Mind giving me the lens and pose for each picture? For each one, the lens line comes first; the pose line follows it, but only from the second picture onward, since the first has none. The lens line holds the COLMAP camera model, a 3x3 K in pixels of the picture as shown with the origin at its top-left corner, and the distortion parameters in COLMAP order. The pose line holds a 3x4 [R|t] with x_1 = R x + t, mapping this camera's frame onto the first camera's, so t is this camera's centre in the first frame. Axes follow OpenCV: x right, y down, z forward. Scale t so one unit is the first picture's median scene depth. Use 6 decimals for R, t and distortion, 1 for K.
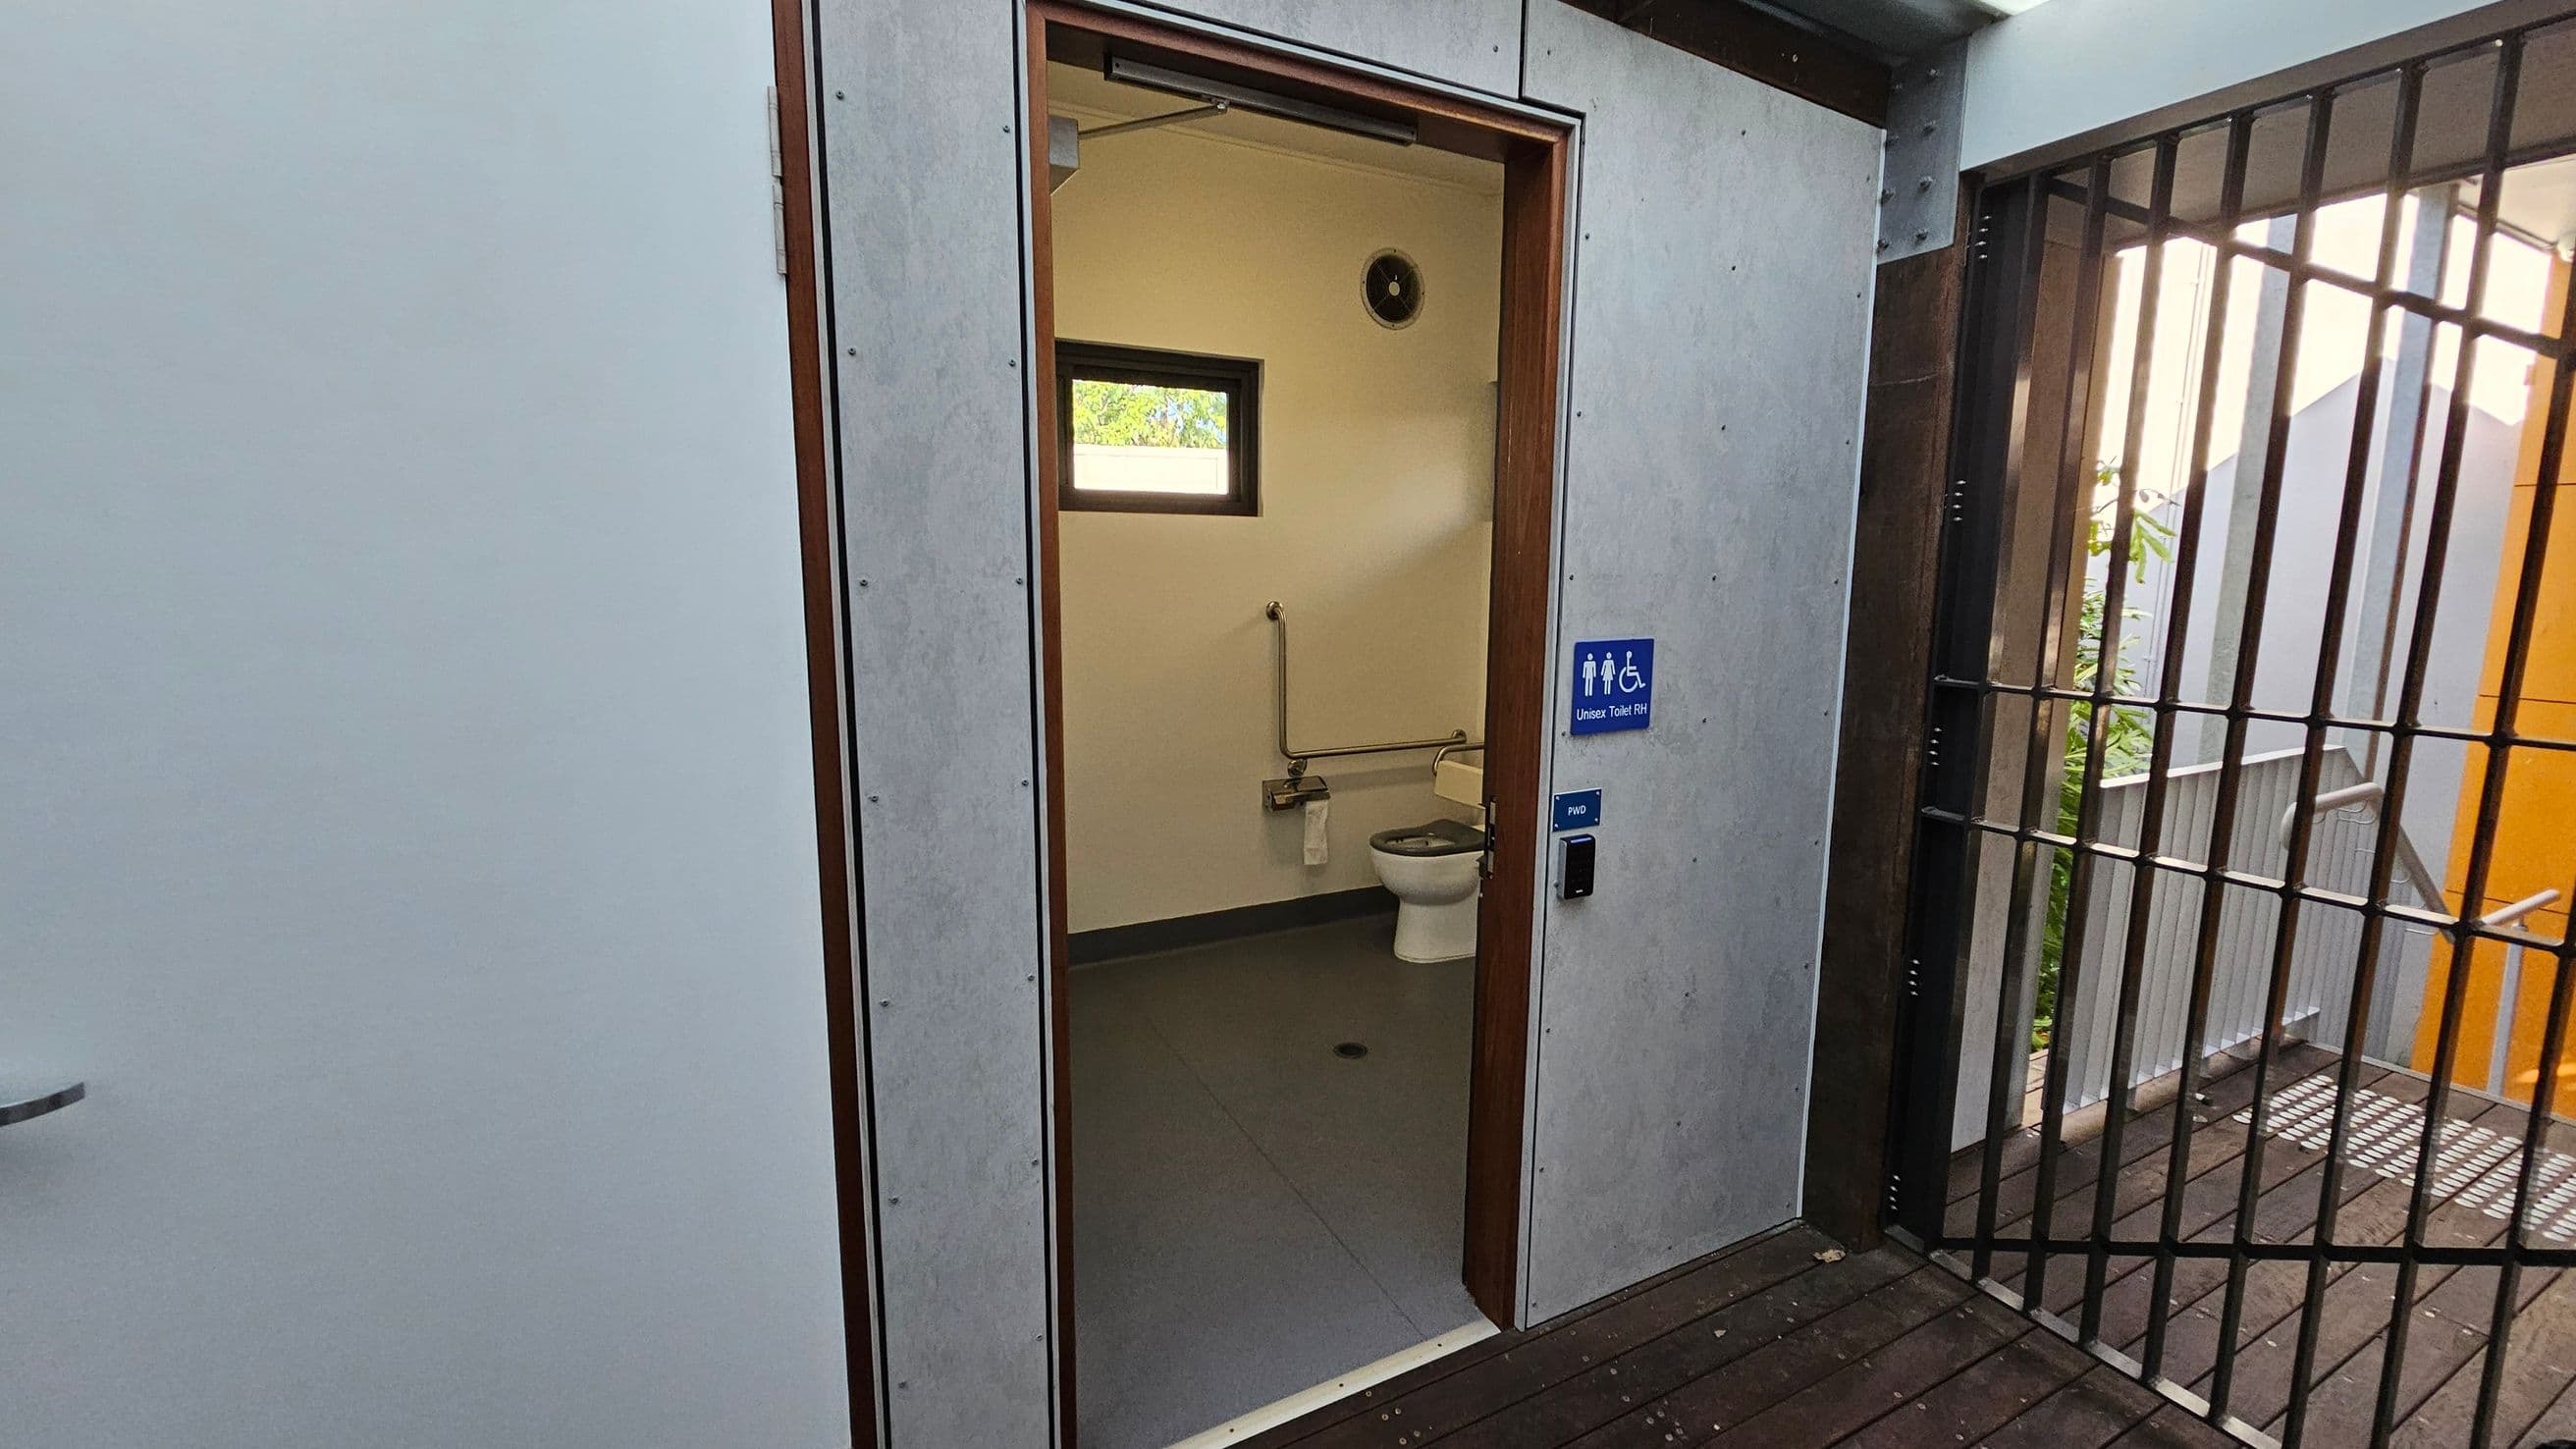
lens RADIAL K [[1055.0, 0, 1275.5], [0, 1055.0, 713.9], [0, 0, 1]] dist [-0.000417, 0.000450]
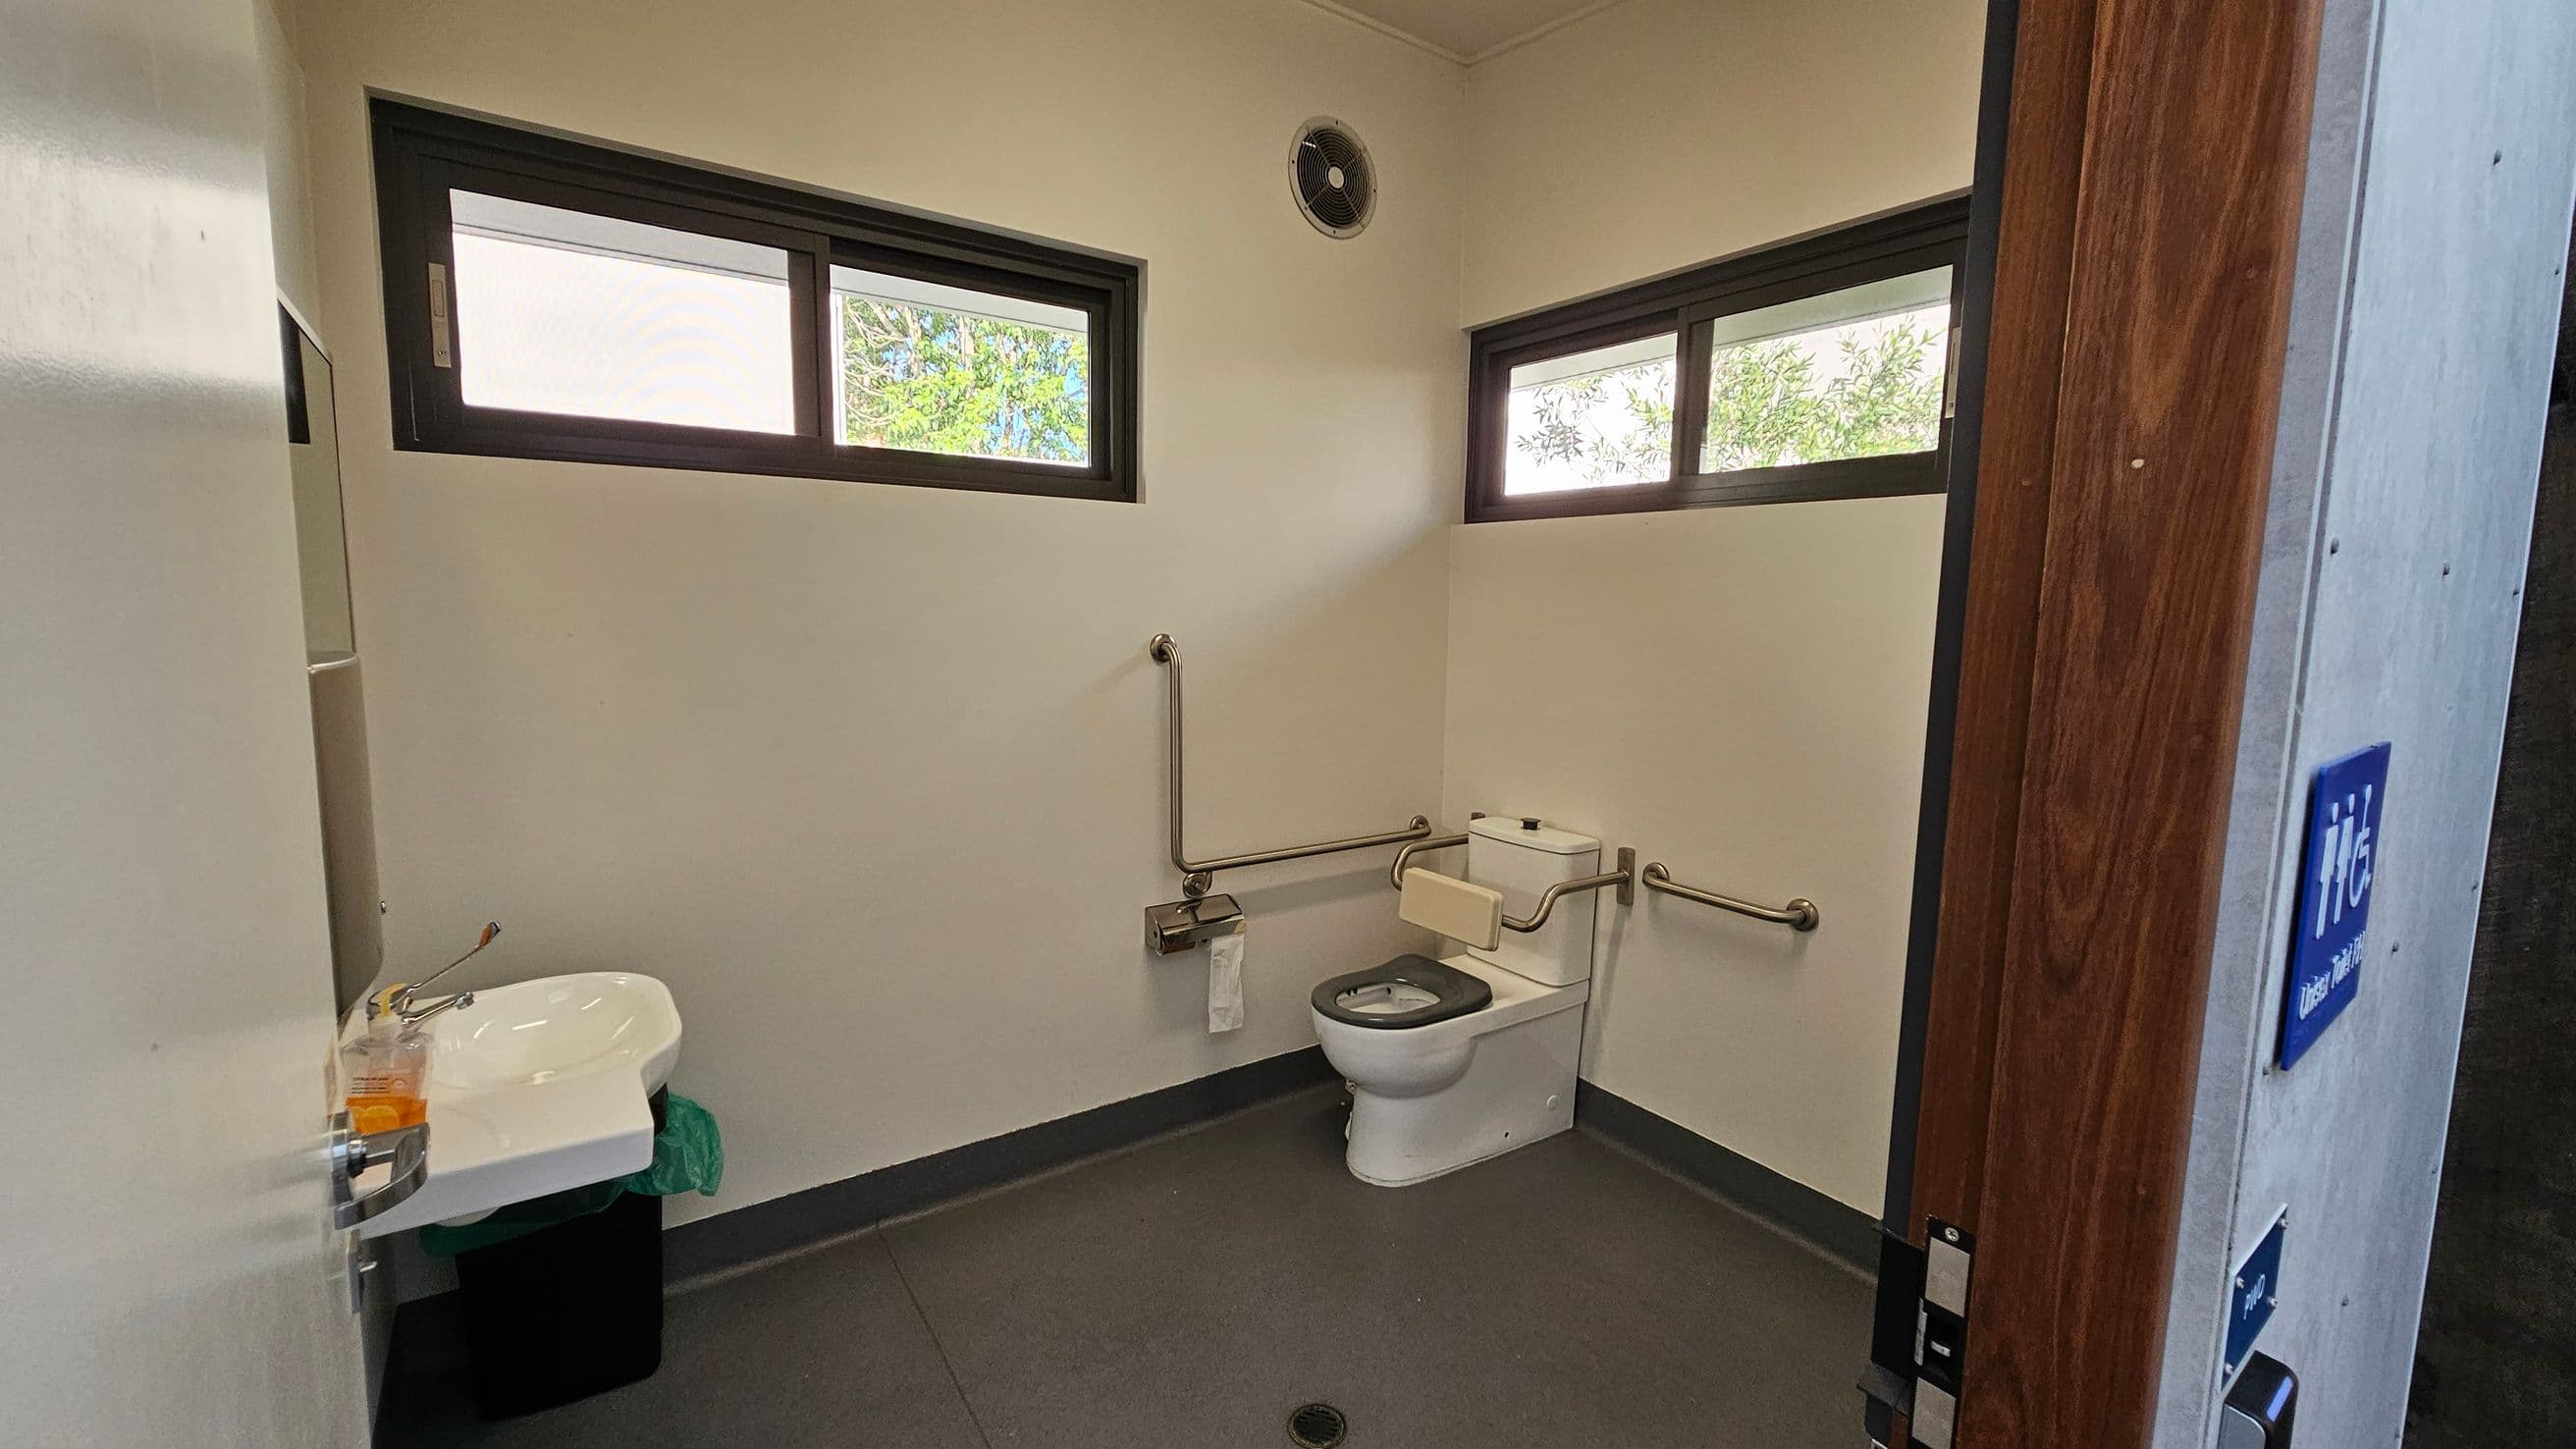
lens RADIAL K [[1055.0, 0, 1275.5], [0, 1055.0, 713.9], [0, 0, 1]] dist [-0.000417, 0.000450]
pose [[0.990639, -0.004319, 0.136439, -0.020617], [0.008775, 0.999447, -0.032080, -0.034443], [-0.136225, 0.032977, 0.990129, 0.336678]]
